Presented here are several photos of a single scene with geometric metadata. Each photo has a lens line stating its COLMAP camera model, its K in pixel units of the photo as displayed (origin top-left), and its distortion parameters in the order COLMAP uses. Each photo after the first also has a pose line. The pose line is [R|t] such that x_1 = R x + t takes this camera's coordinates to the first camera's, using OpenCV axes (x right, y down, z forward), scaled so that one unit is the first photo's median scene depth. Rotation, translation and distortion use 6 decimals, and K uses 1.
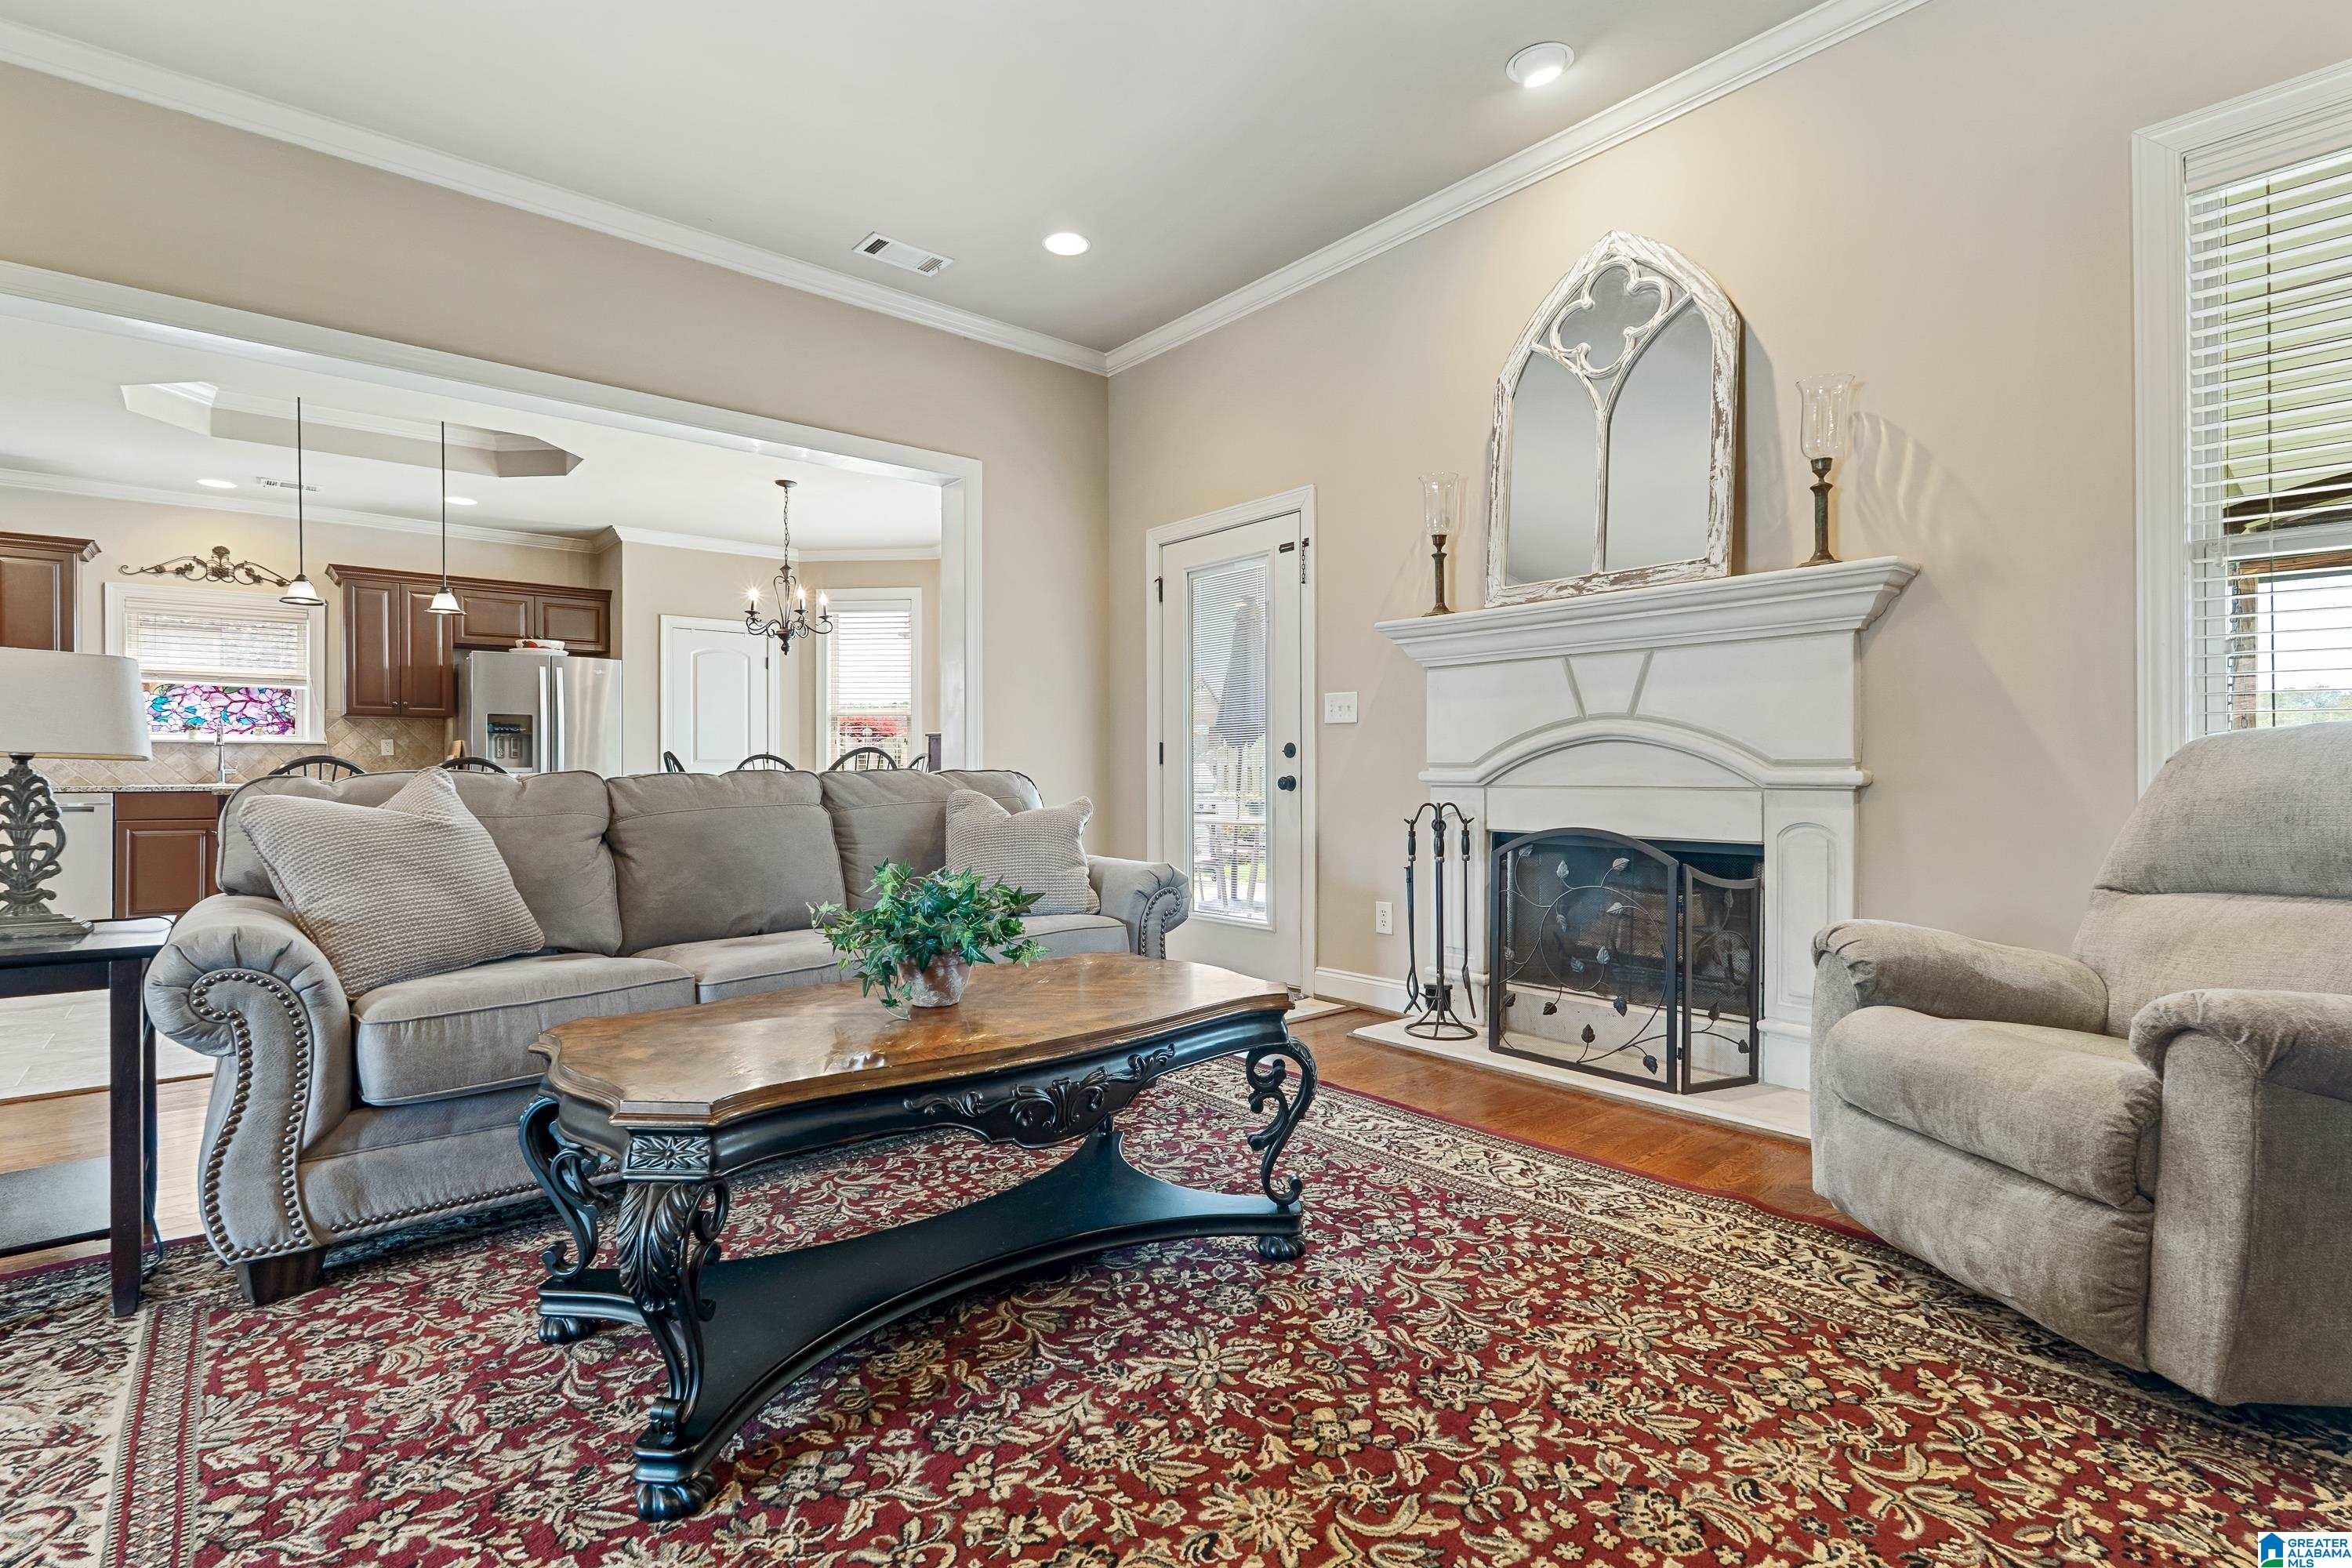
lens RADIAL K [[1096.4, 0, 1167.0], [0, 1096.4, 776.3], [0, 0, 1]] dist [-0.004622, 0.001081]
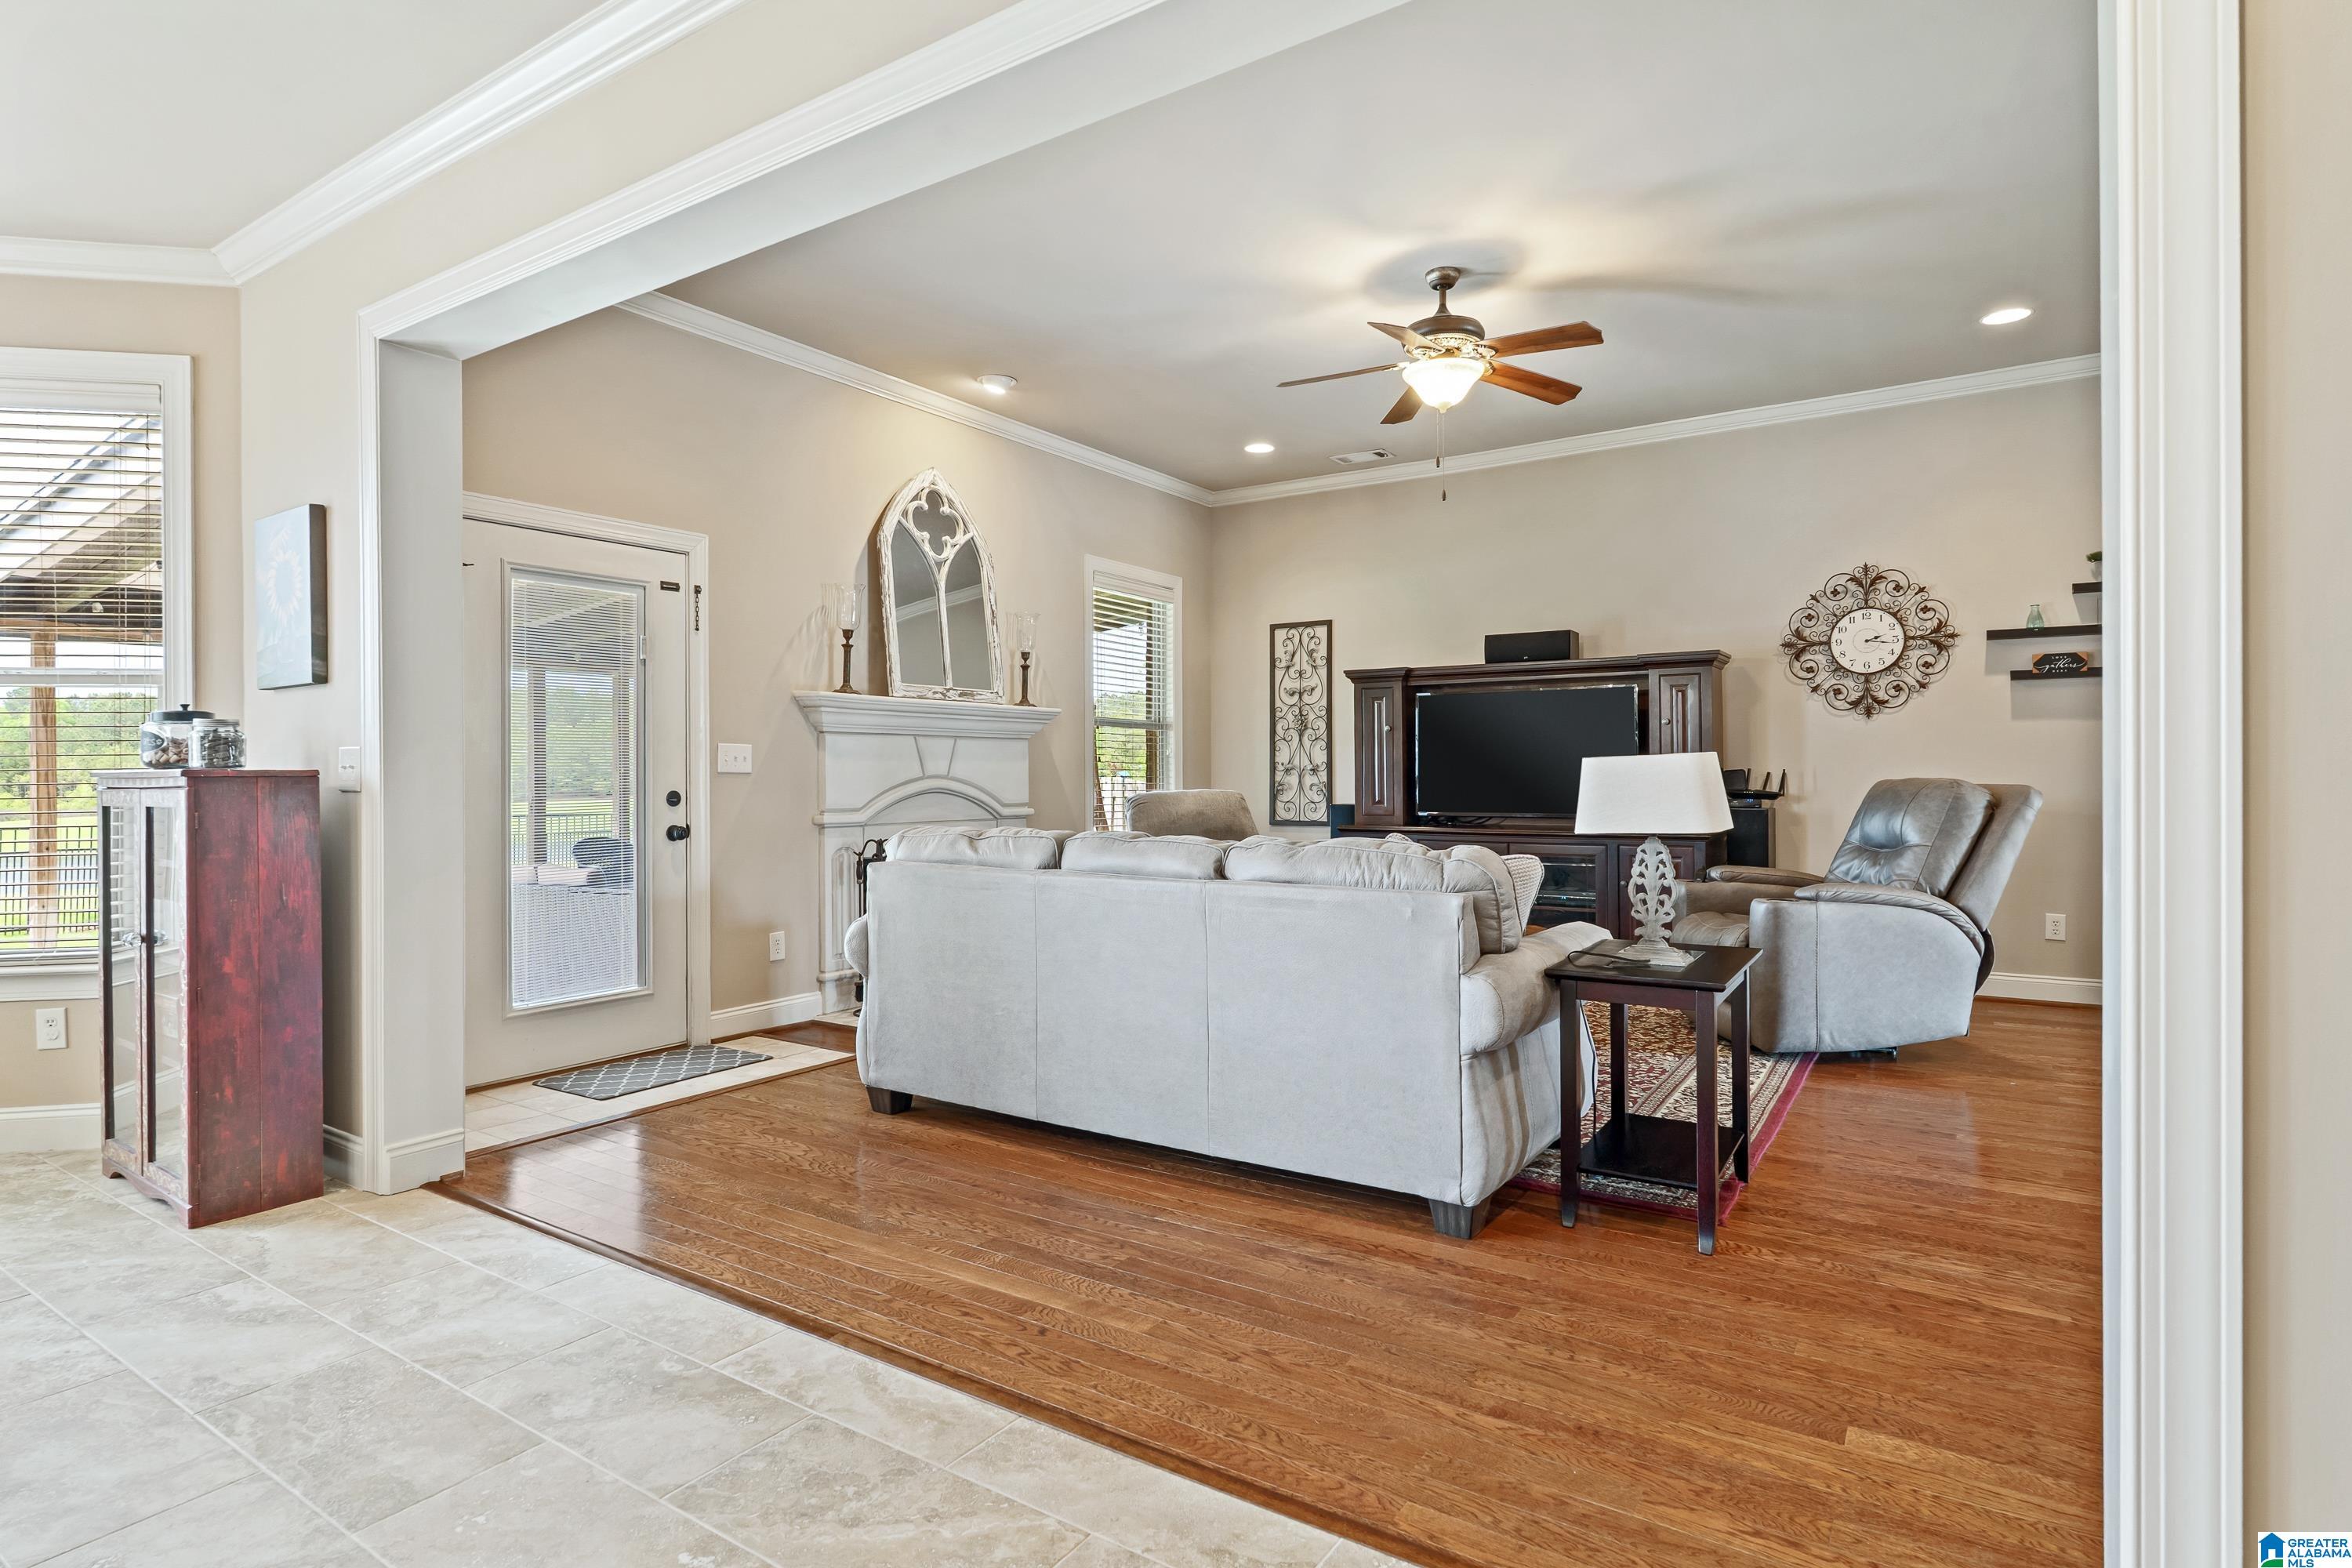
lens RADIAL K [[1207.6, 0, 1163.9], [0, 1207.6, 780.3], [0, 0, 1]] dist [0.001064, 0.000375]
pose [[-0.272549, -0.001580, 0.962141, -1.948254], [0.007164, 0.999968, 0.003672, -0.077382], [-0.962115, 0.007893, -0.272529, 1.668303]]
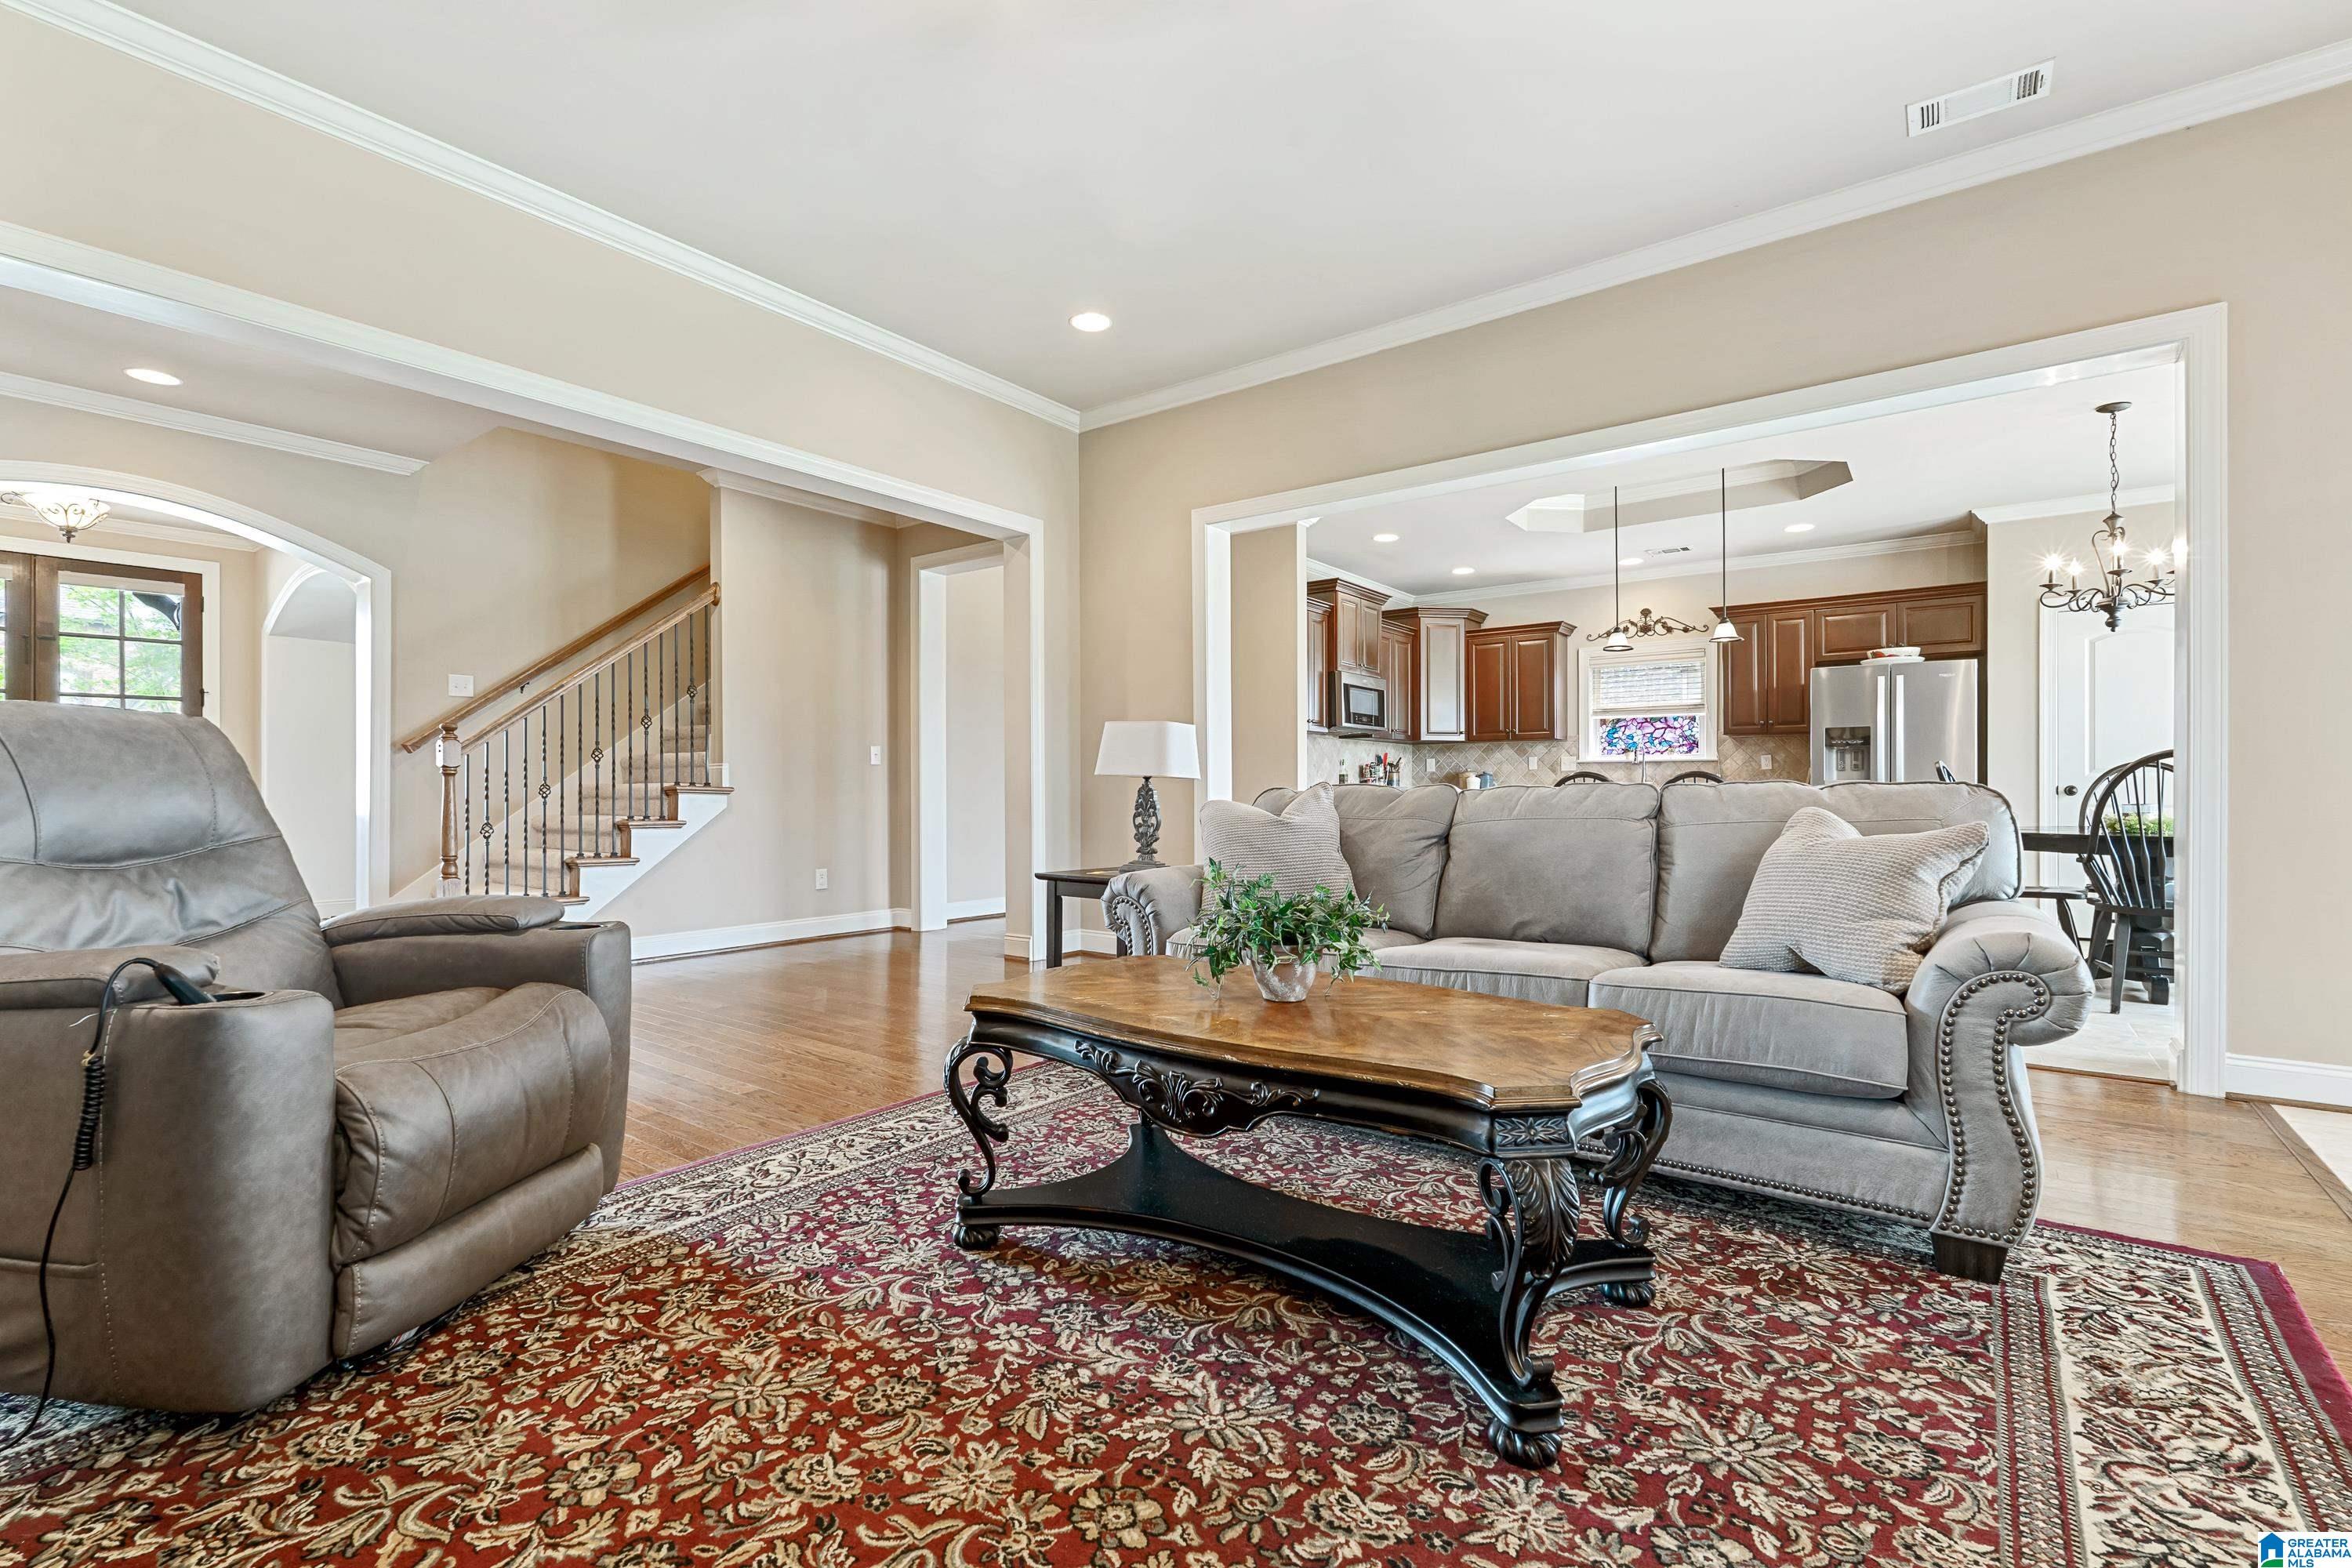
lens RADIAL K [[1053.6, 0, 1162.1], [0, 1053.6, 771.5], [0, 0, 1]] dist [0.000089, -0.000516]
pose [[0.204925, -0.013670, -0.978682, 0.641469], [-0.001307, 0.999898, -0.014240, -0.001943], [0.978777, 0.004197, 0.204886, 0.539828]]
